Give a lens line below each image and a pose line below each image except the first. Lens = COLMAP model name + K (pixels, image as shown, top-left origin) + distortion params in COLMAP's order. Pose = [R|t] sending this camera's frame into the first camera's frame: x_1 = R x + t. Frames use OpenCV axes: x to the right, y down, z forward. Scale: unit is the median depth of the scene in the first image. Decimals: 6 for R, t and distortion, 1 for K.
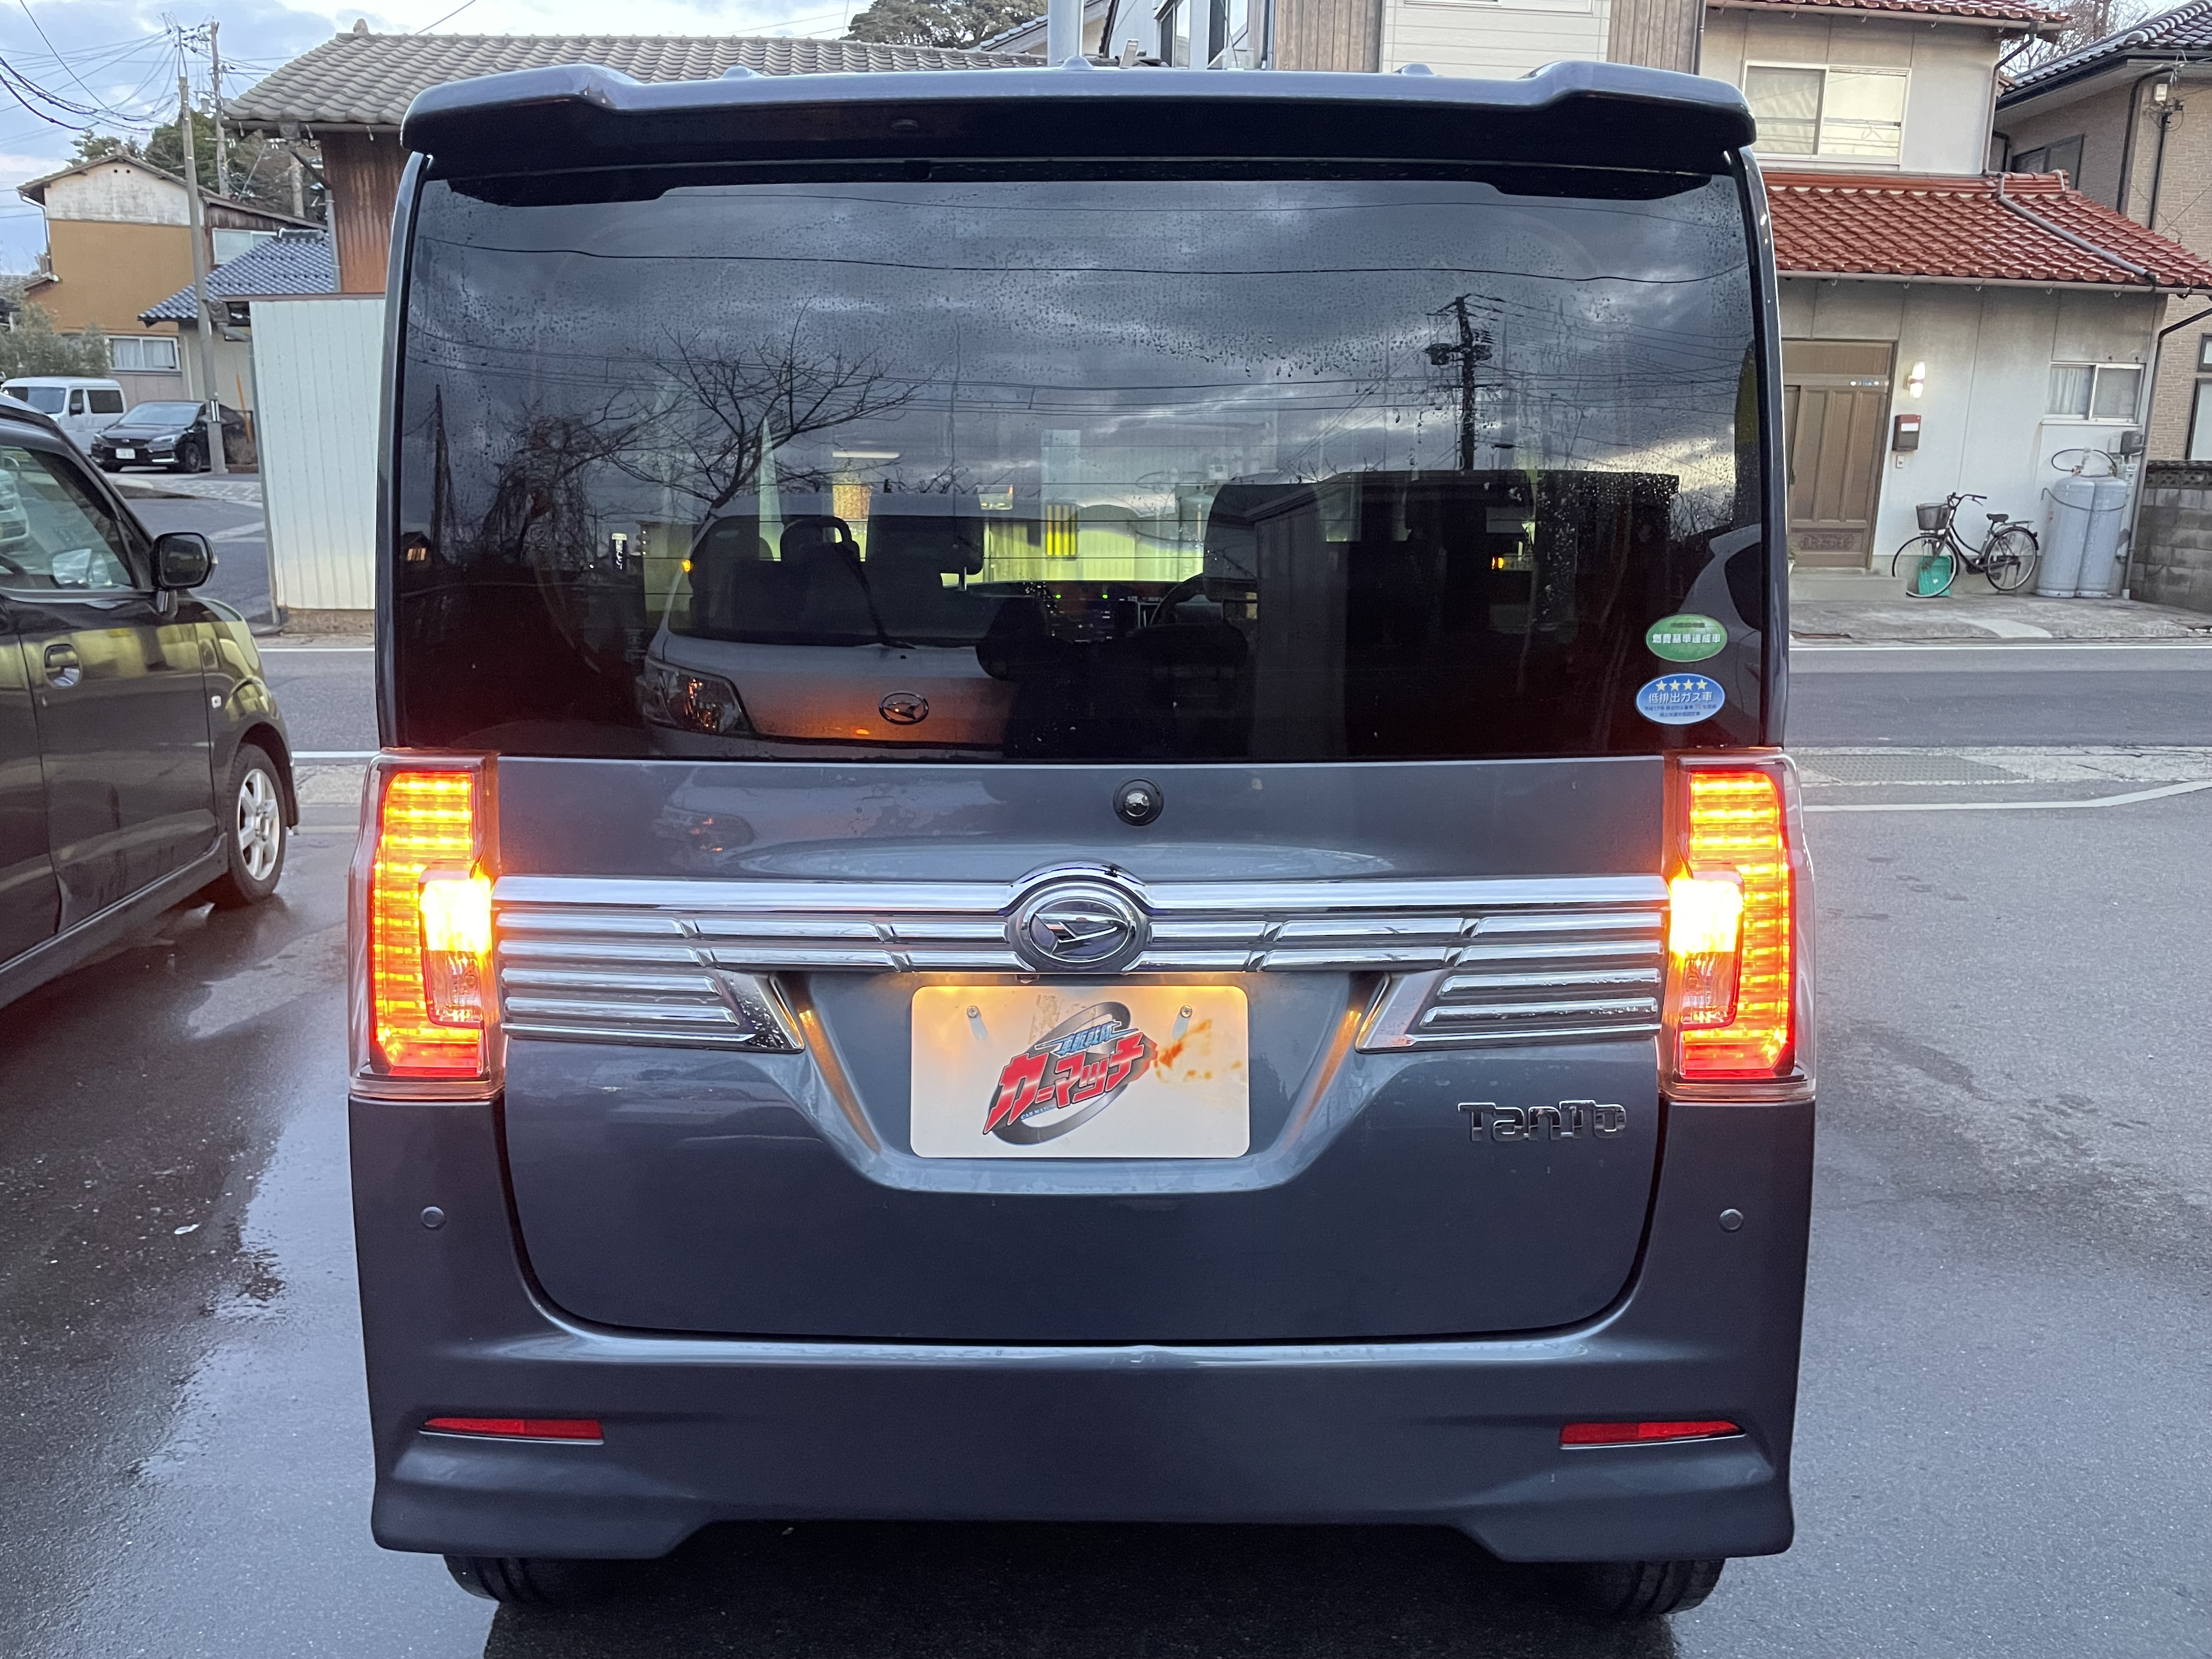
lens RADIAL K [[1662.5, 0, 1106.0], [0, 1662.5, 829.5], [0, 0, 1]] dist [0.080832, -0.106013]
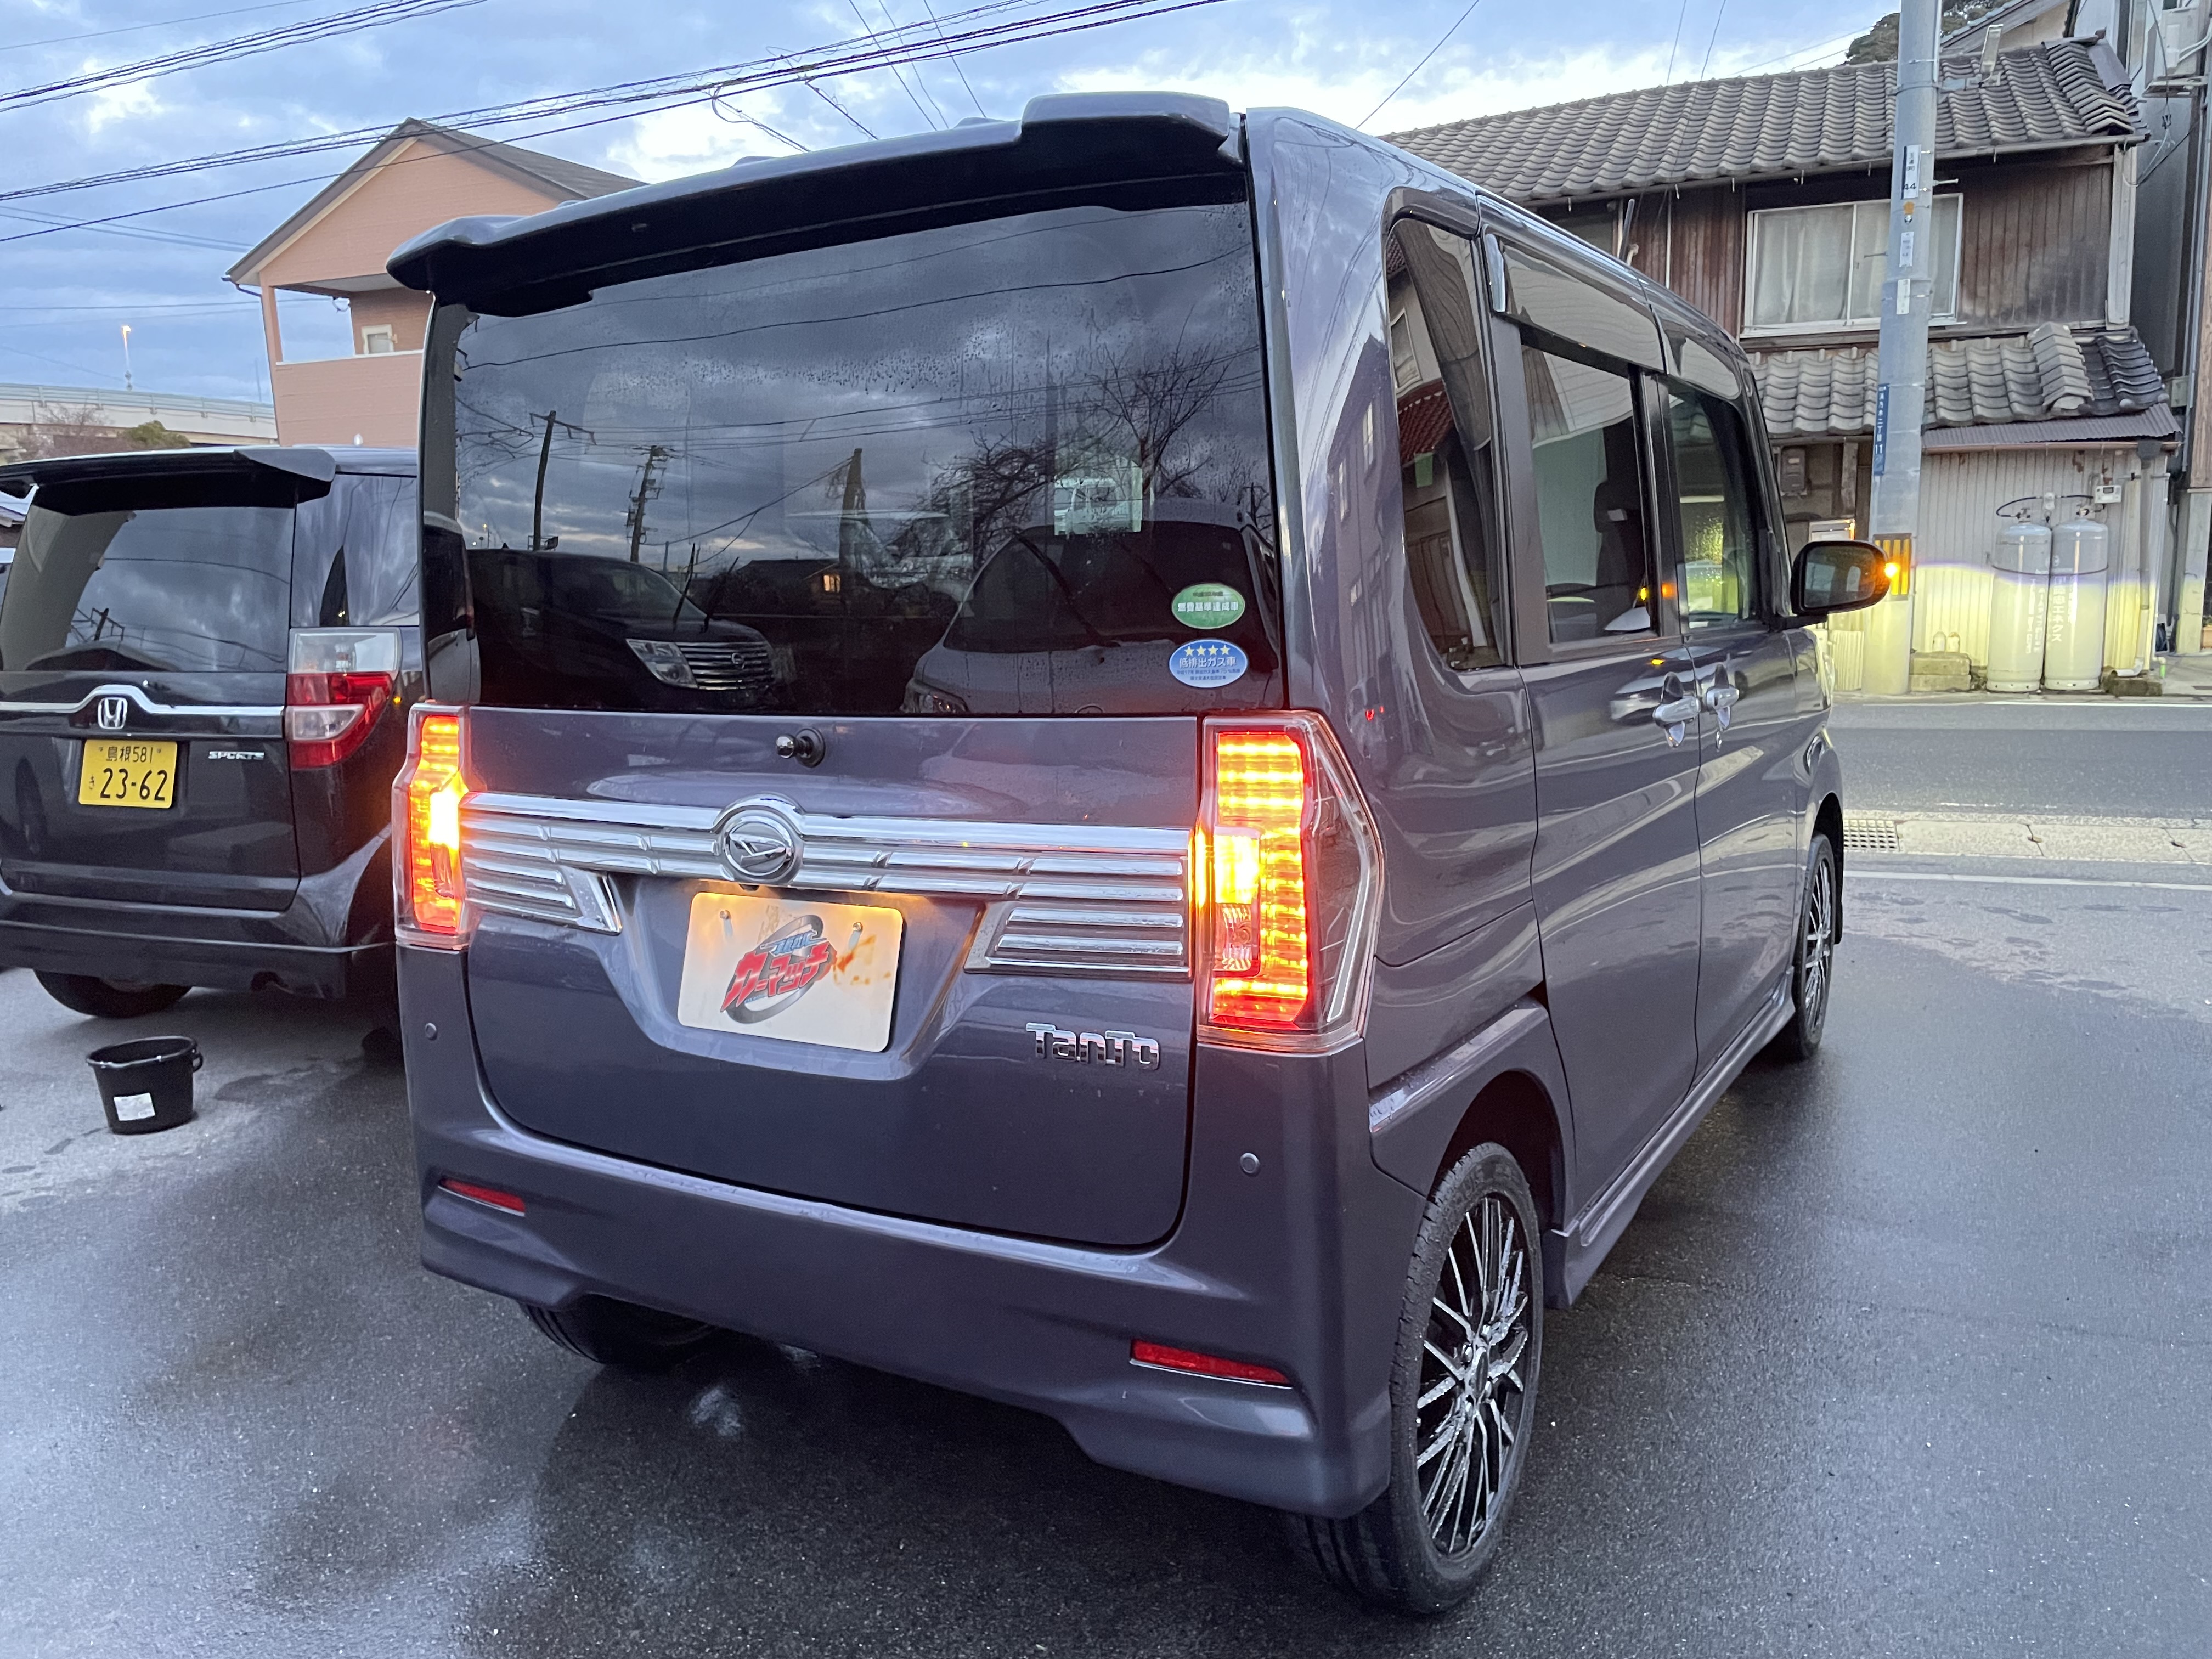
lens RADIAL K [[1635.9, 0, 1106.0], [0, 1635.9, 829.5], [0, 0, 1]] dist [0.105239, -0.127680]
pose [[0.862245, 0.046076, -0.504391, 0.799341], [-0.062702, 0.997904, -0.016031, 0.047404], [0.502595, 0.045449, 0.863327, 0.067966]]
